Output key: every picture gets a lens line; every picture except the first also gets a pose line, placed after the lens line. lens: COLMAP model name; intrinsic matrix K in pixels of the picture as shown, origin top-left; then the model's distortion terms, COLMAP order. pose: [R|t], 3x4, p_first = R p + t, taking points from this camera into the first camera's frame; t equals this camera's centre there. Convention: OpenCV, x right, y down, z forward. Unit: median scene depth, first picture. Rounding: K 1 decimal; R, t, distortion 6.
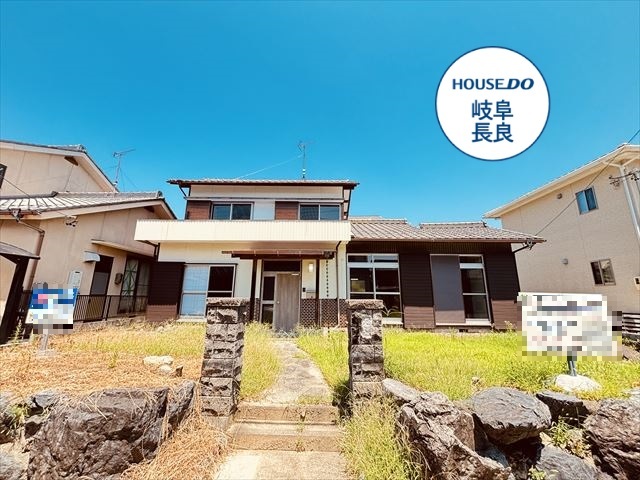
lens RADIAL K [[259.0, 0, 320.0], [0, 259.0, 240.0], [0, 0, 1]] dist [0.001188, -0.000031]
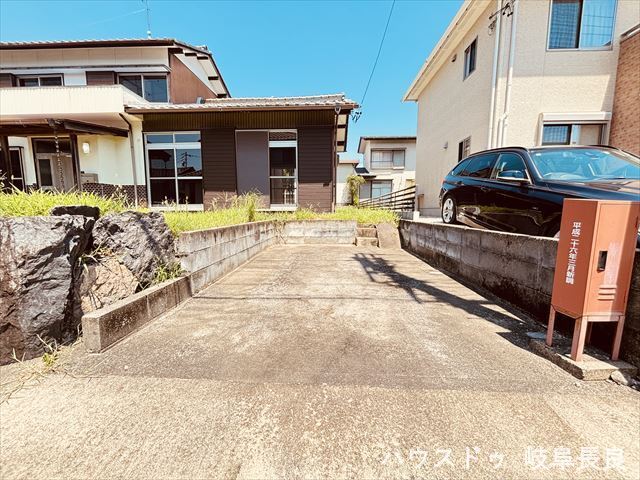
lens RADIAL K [[259.0, 0, 320.0], [0, 259.0, 240.0], [0, 0, 1]] dist [0.001188, -0.000031]
pose [[0.999682, -0.008095, -0.023883, 0.712025], [0.015330, 0.947070, 0.320662, 0.125718], [0.020023, -0.320926, 0.946893, 0.095537]]
